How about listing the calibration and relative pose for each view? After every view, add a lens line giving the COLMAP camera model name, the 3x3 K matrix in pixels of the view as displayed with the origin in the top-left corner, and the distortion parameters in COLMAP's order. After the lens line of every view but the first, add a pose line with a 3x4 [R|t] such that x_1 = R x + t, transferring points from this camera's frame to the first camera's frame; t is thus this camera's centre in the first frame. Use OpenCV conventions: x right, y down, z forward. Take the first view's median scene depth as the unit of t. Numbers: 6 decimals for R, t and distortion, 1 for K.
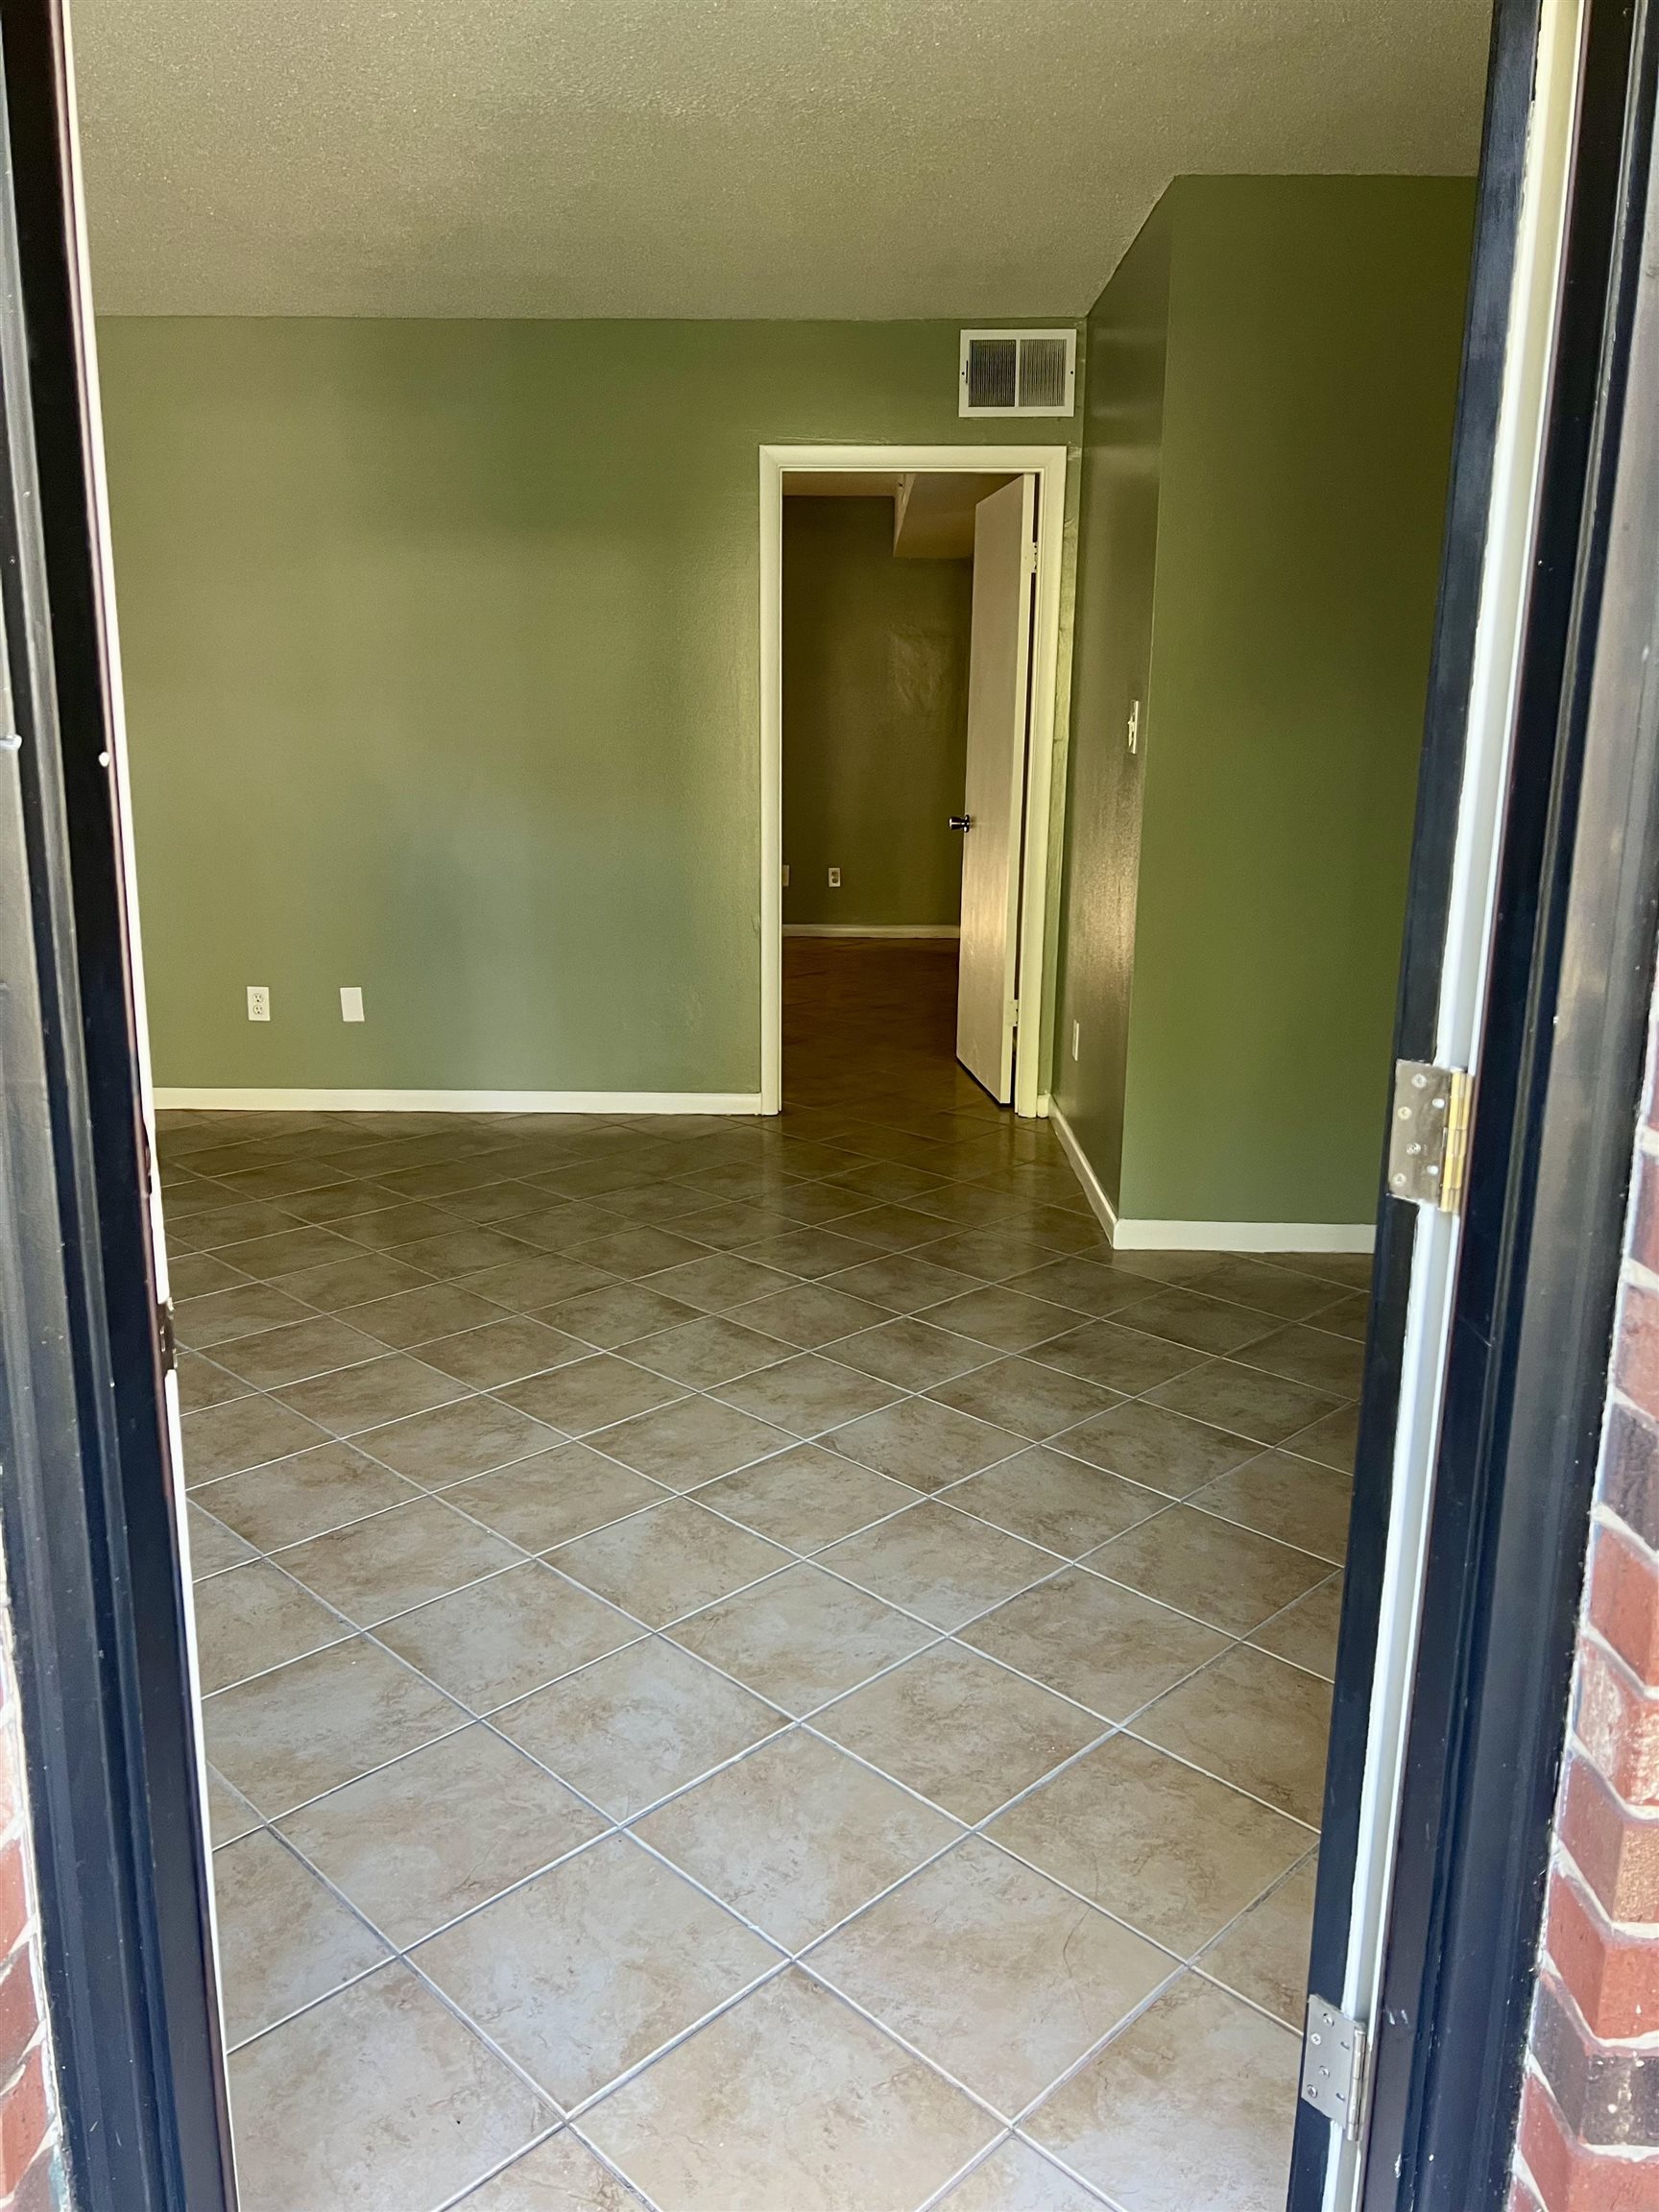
lens RADIAL K [[1661.3, 0, 830.3], [0, 1661.3, 1108.8], [0, 0, 1]] dist [0.041536, -0.037015]
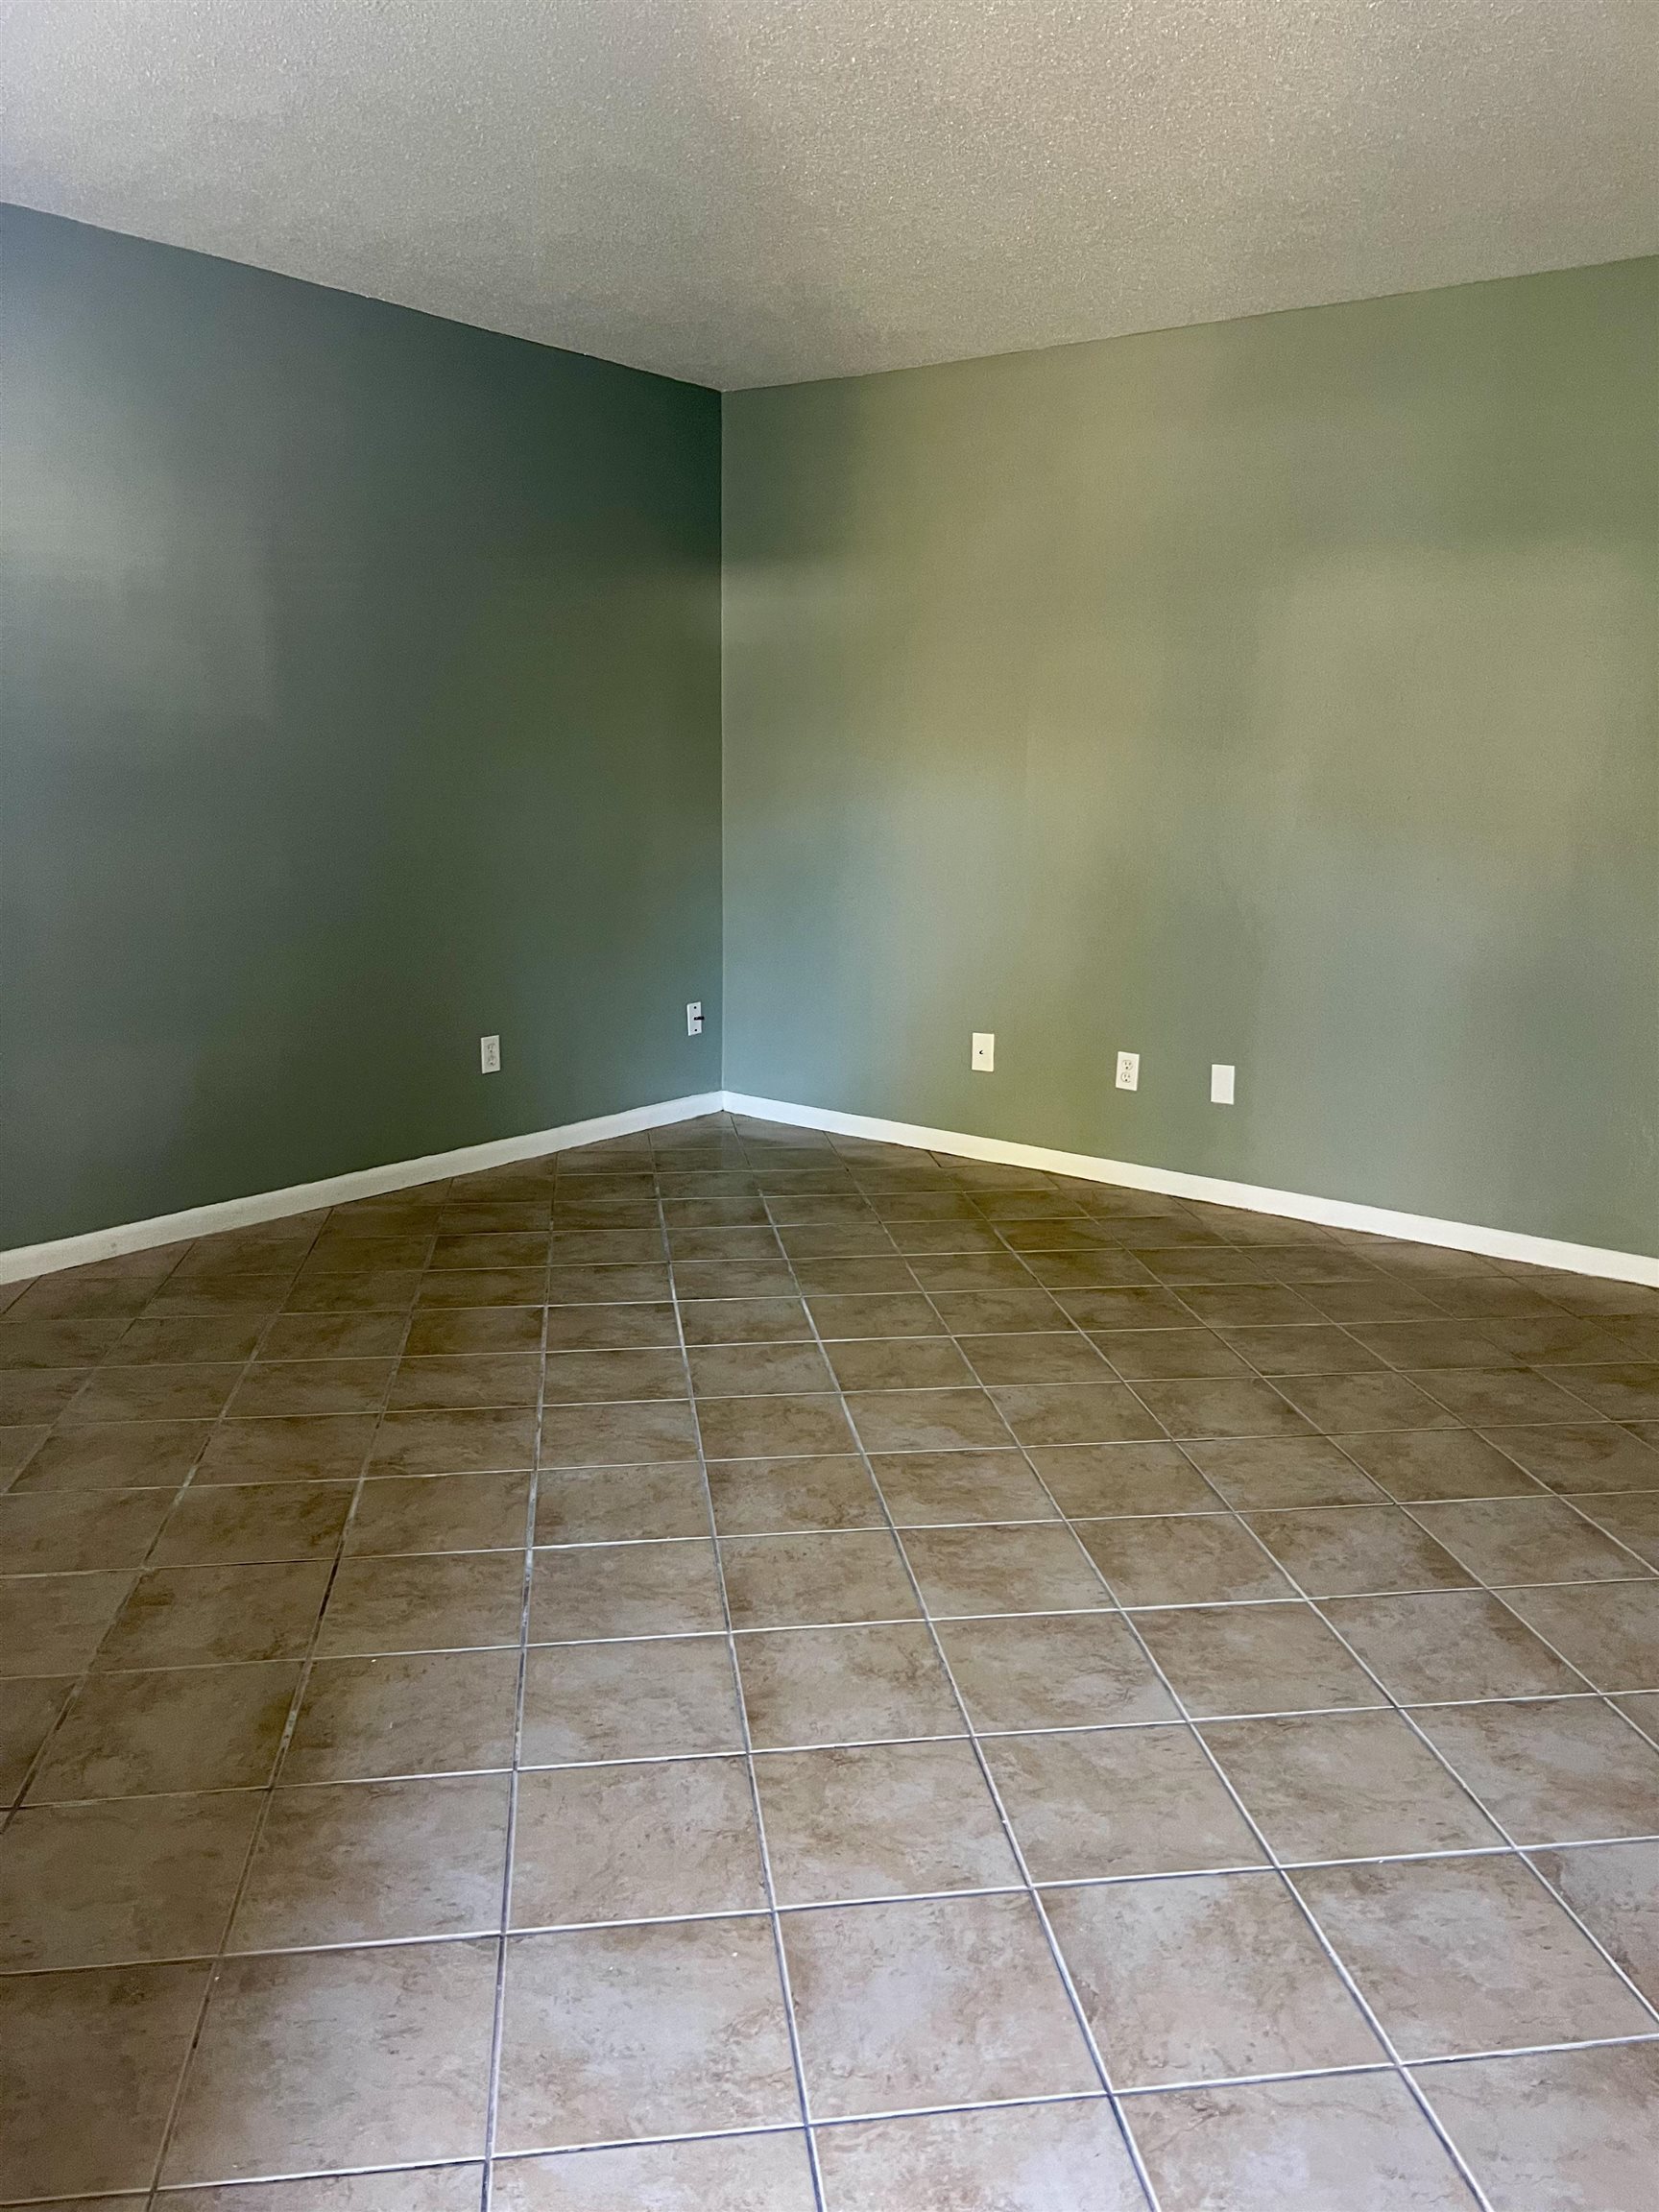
lens RADIAL K [[1661.3, 0, 820.4], [0, 1661.3, 1087.0], [0, 0, 1]] dist [0.041536, -0.037015]
pose [[0.795067, 0.131697, -0.592051, 0.115291], [-0.154672, 0.987893, 0.012039, -0.063245], [0.586468, 0.082002, 0.805811, 0.254277]]
